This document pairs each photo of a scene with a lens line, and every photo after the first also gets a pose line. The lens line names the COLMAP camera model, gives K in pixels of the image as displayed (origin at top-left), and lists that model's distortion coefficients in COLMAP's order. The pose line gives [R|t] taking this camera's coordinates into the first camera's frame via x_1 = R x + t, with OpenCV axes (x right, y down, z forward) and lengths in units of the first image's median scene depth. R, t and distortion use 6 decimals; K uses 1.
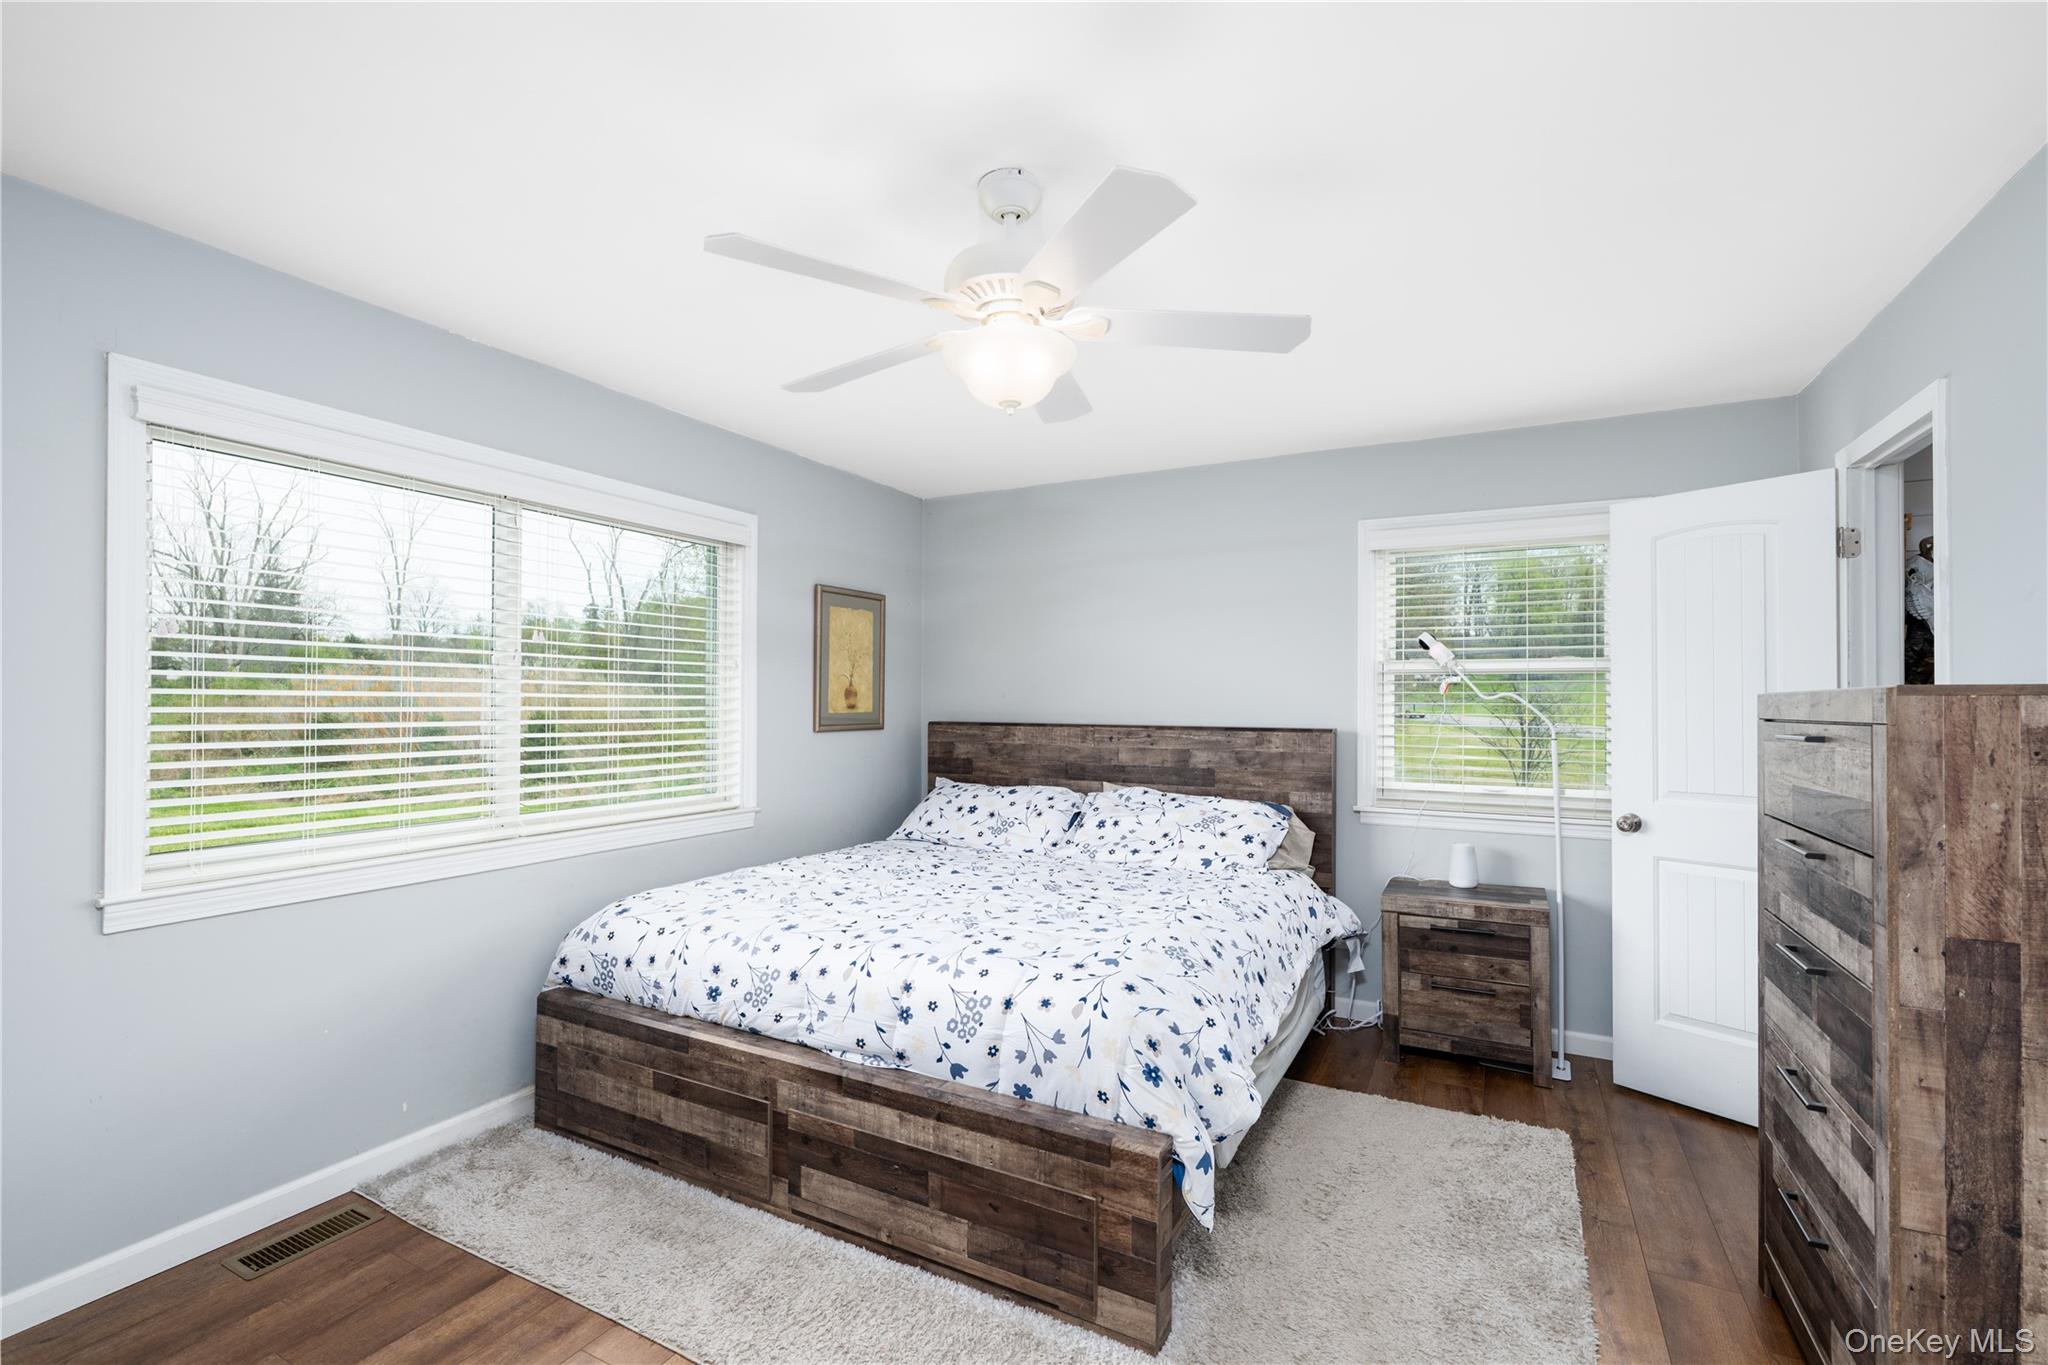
lens RADIAL K [[906.9, 0, 1026.1], [0, 906.9, 690.6], [0, 0, 1]] dist [-0.001848, 0.000863]
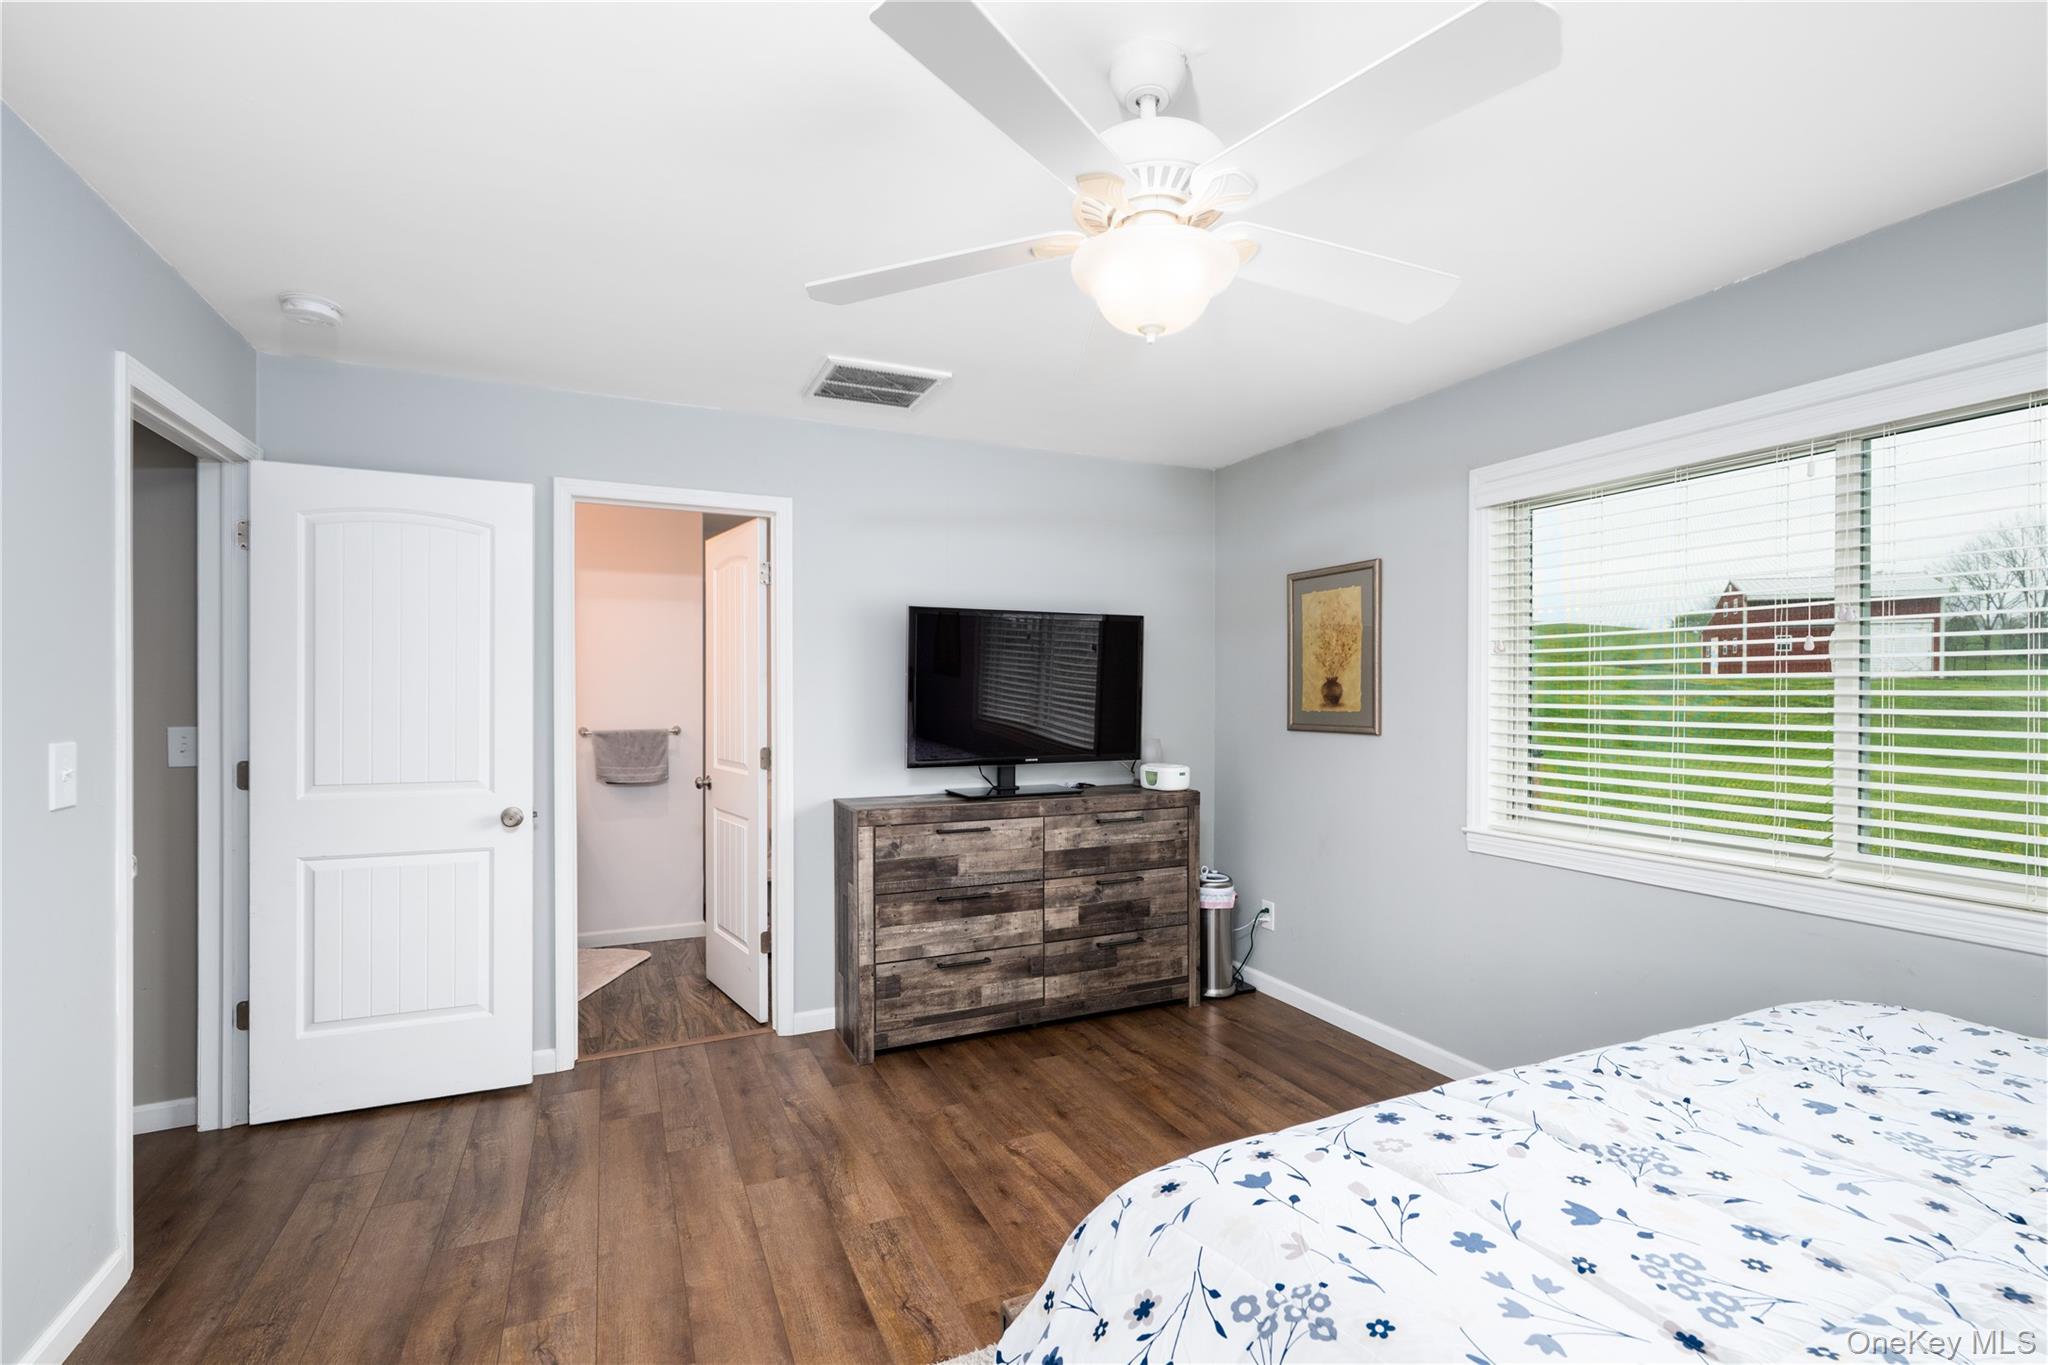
lens RADIAL K [[906.9, 0, 1018.4], [0, 906.9, 691.4], [0, 0, 1]] dist [-0.001848, 0.000863]
pose [[-0.616435, -0.005042, -0.787389, 0.882182], [0.005369, 0.999929, -0.010607, 0.017491], [0.787387, -0.010766, -0.616365, 1.776321]]
